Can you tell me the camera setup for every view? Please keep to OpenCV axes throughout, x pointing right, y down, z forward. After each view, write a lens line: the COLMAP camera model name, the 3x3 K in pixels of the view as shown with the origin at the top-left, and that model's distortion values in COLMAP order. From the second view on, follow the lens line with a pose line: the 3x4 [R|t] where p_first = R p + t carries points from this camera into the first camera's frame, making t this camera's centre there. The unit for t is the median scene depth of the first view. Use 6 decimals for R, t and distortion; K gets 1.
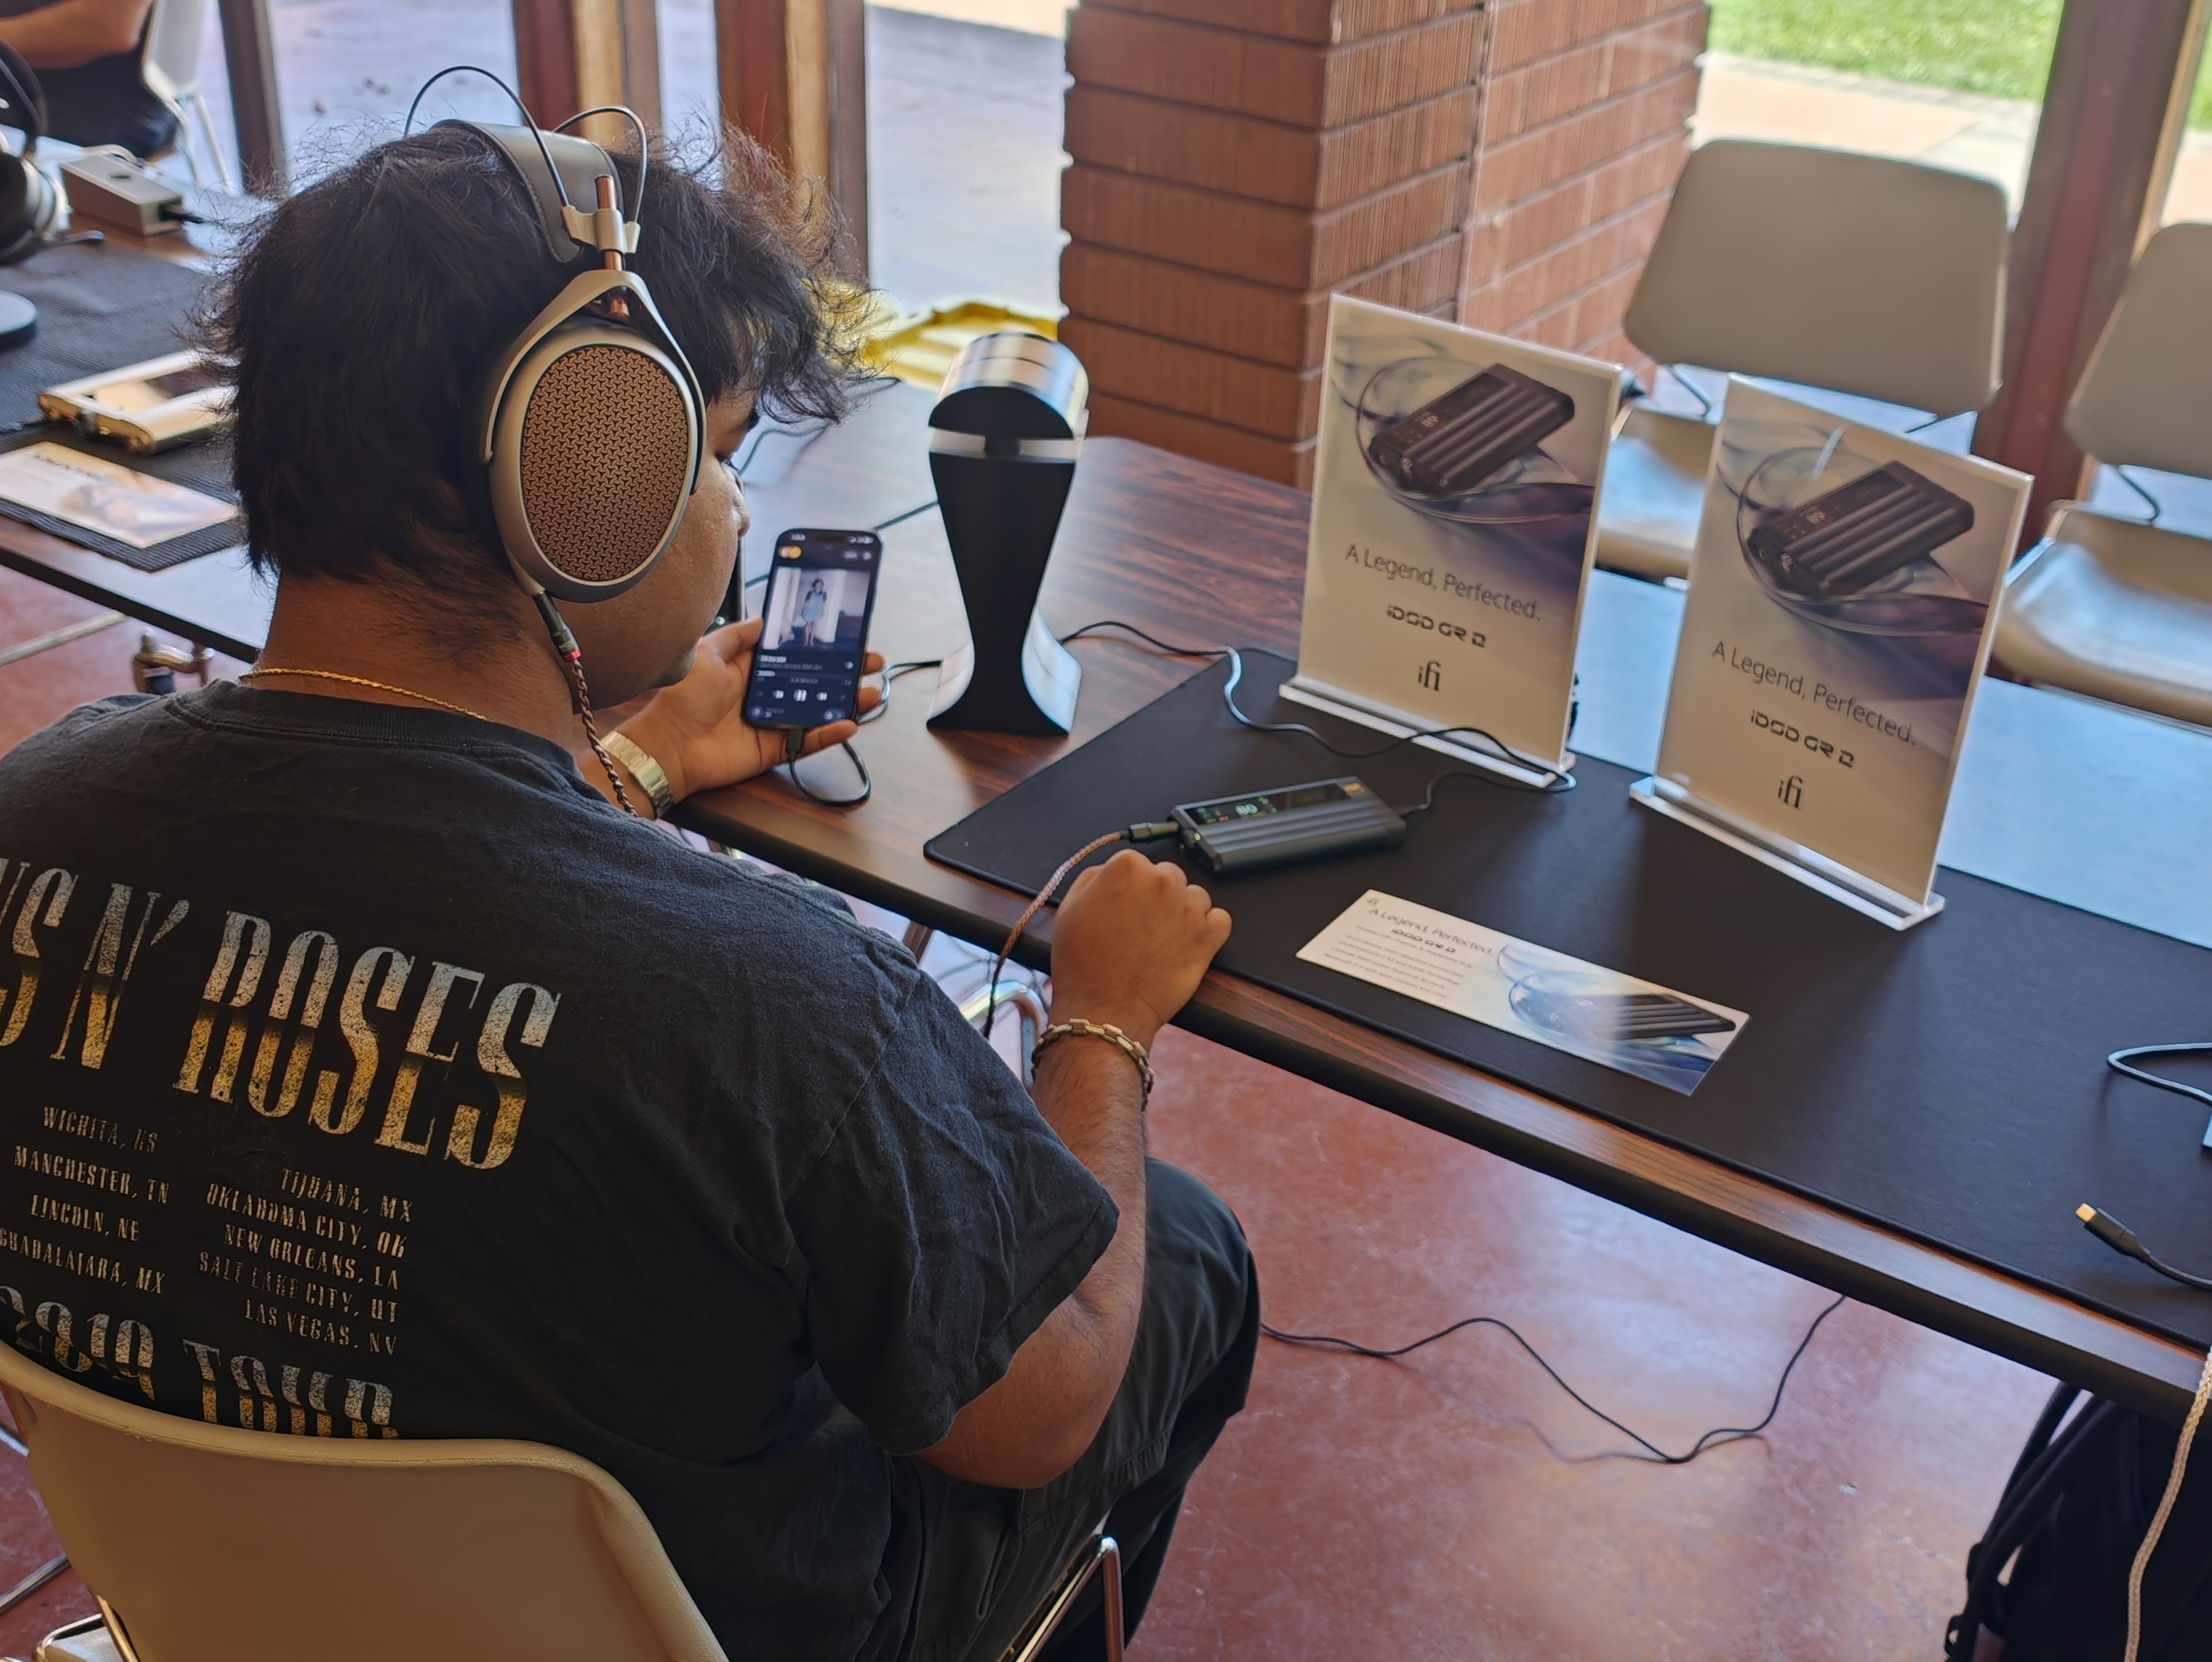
lens RADIAL K [[2232.8, 0, 1111.9], [0, 2232.8, 812.6], [0, 0, 1]] dist [0.057381, -0.117868]
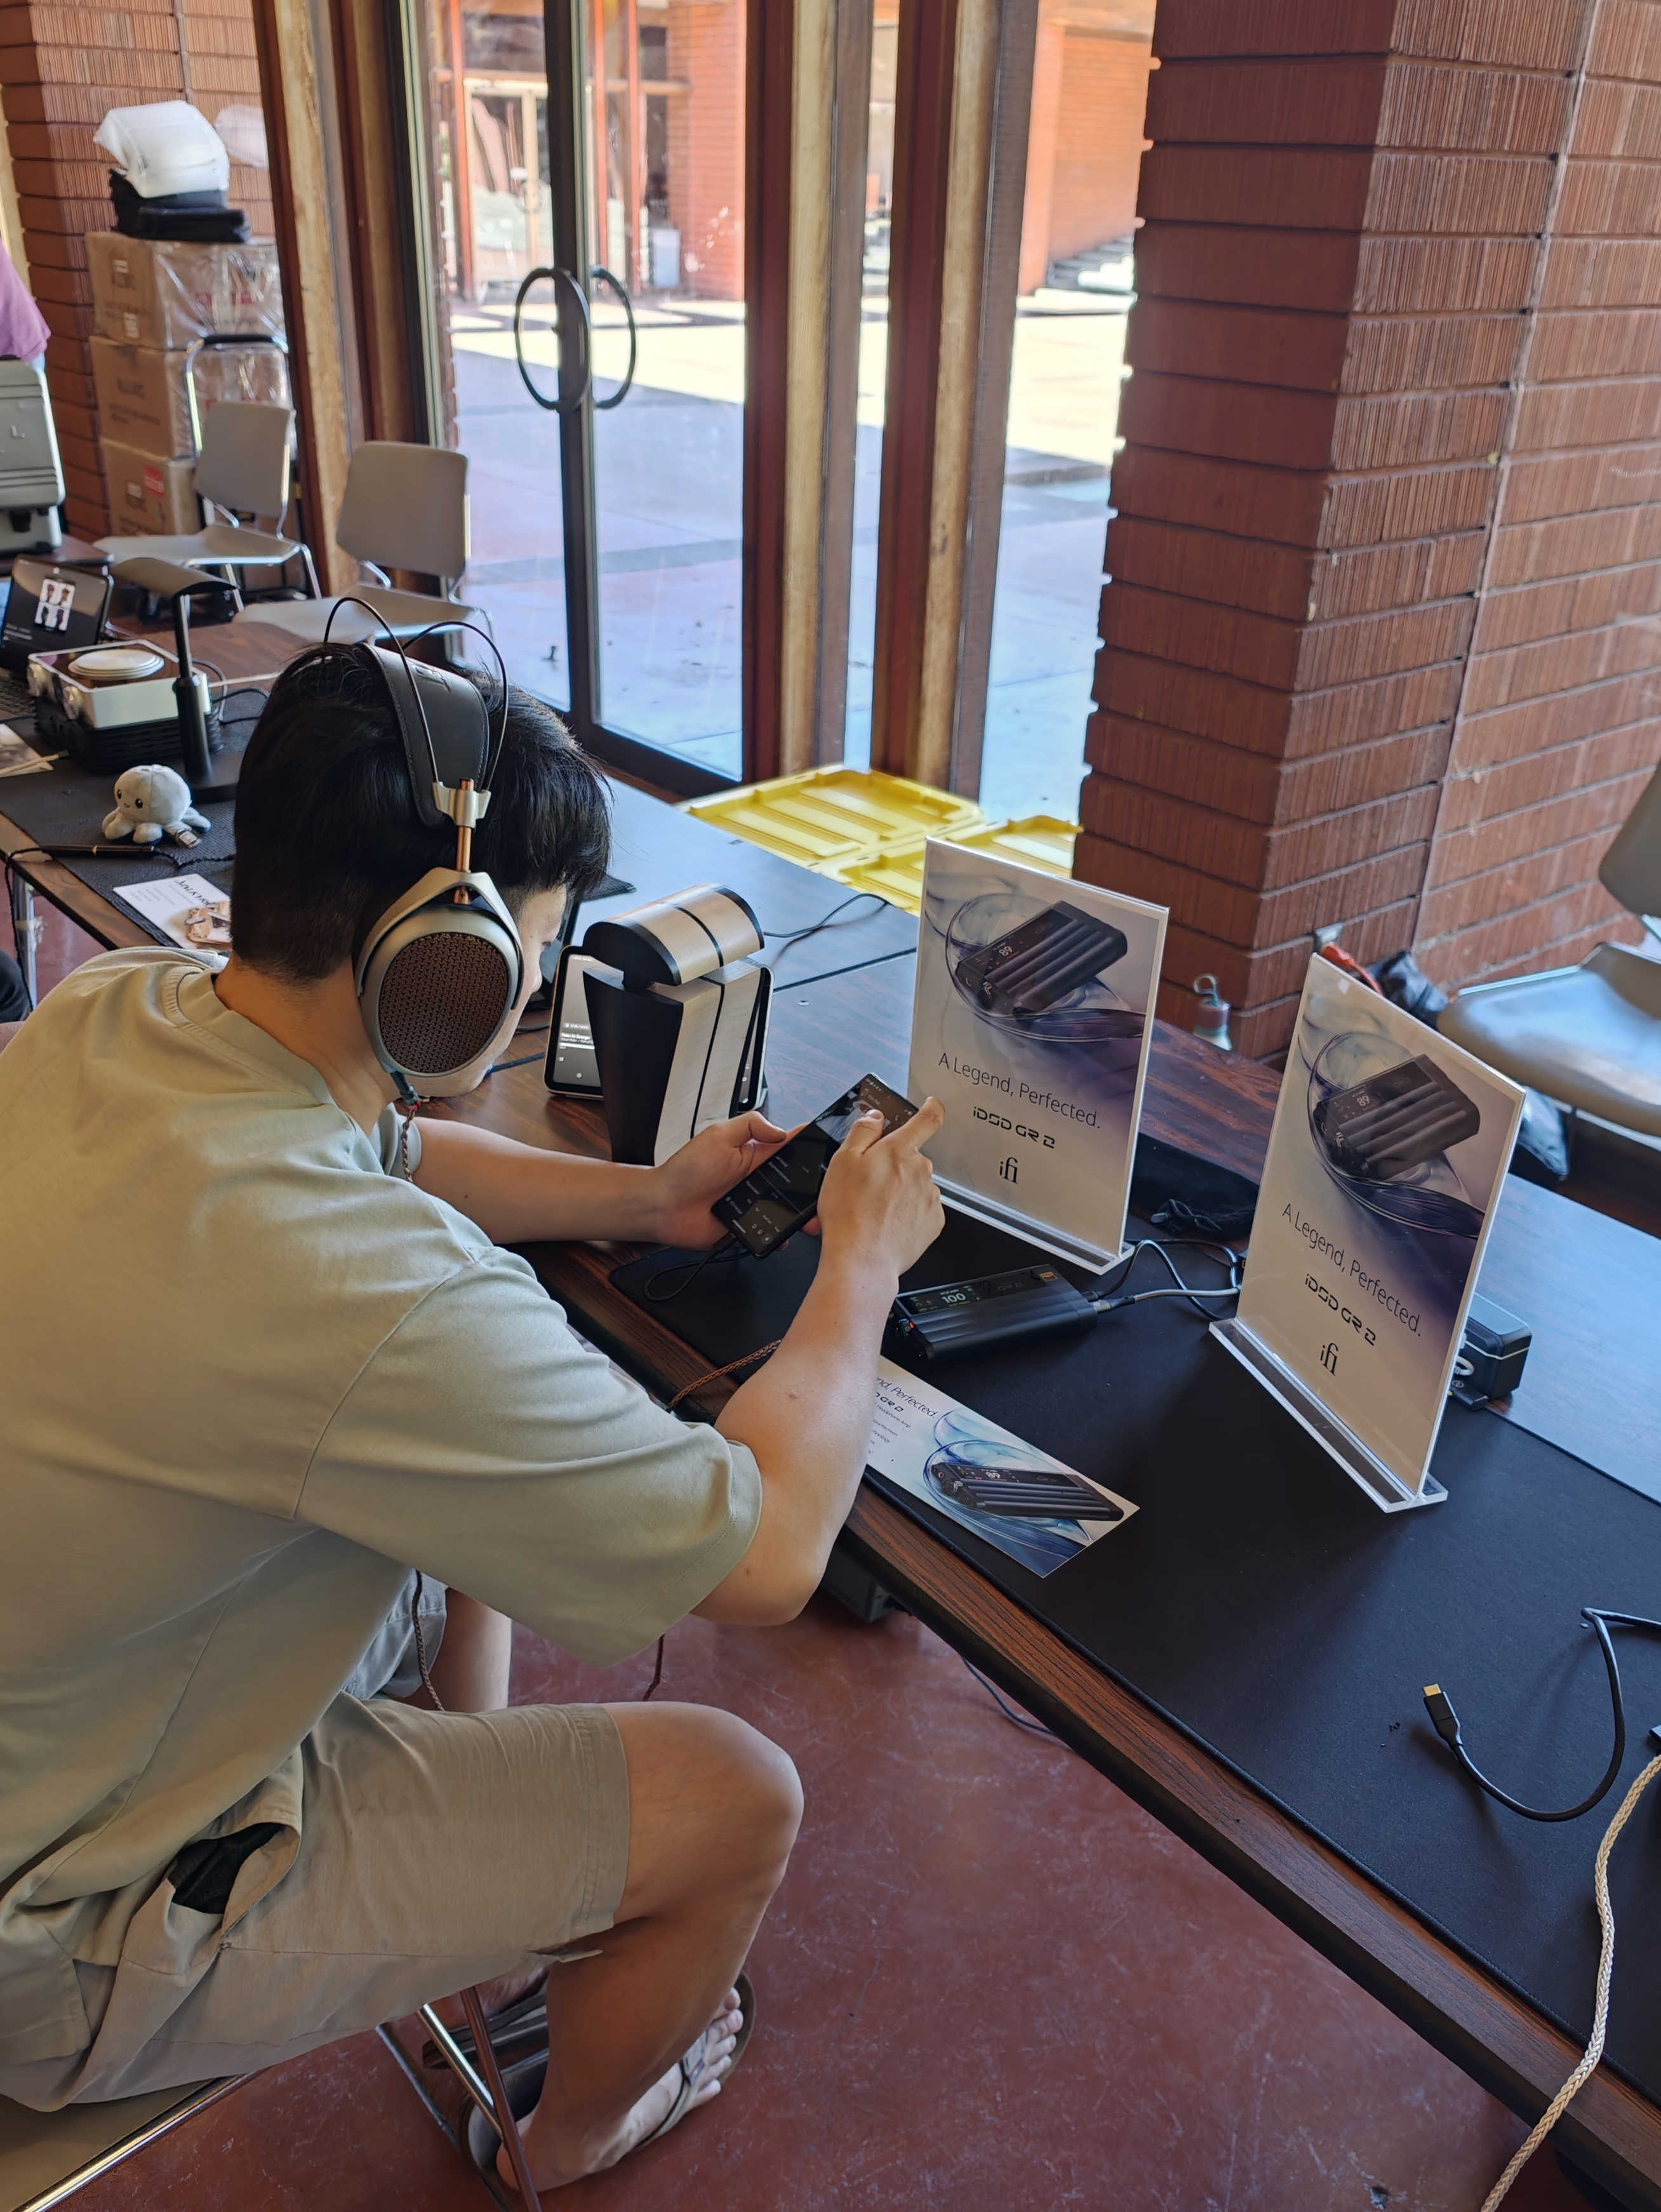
lens RADIAL K [[1801.3, 0, 830.5], [0, 1801.3, 1106.0], [0, 0, 1]] dist [0.062265, -0.096238]
pose [[0.953375, 0.112635, -0.279982, 0.145288], [-0.128305, 0.990998, -0.038221, -0.021114], [0.273157, 0.072362, 0.959244, 0.036117]]
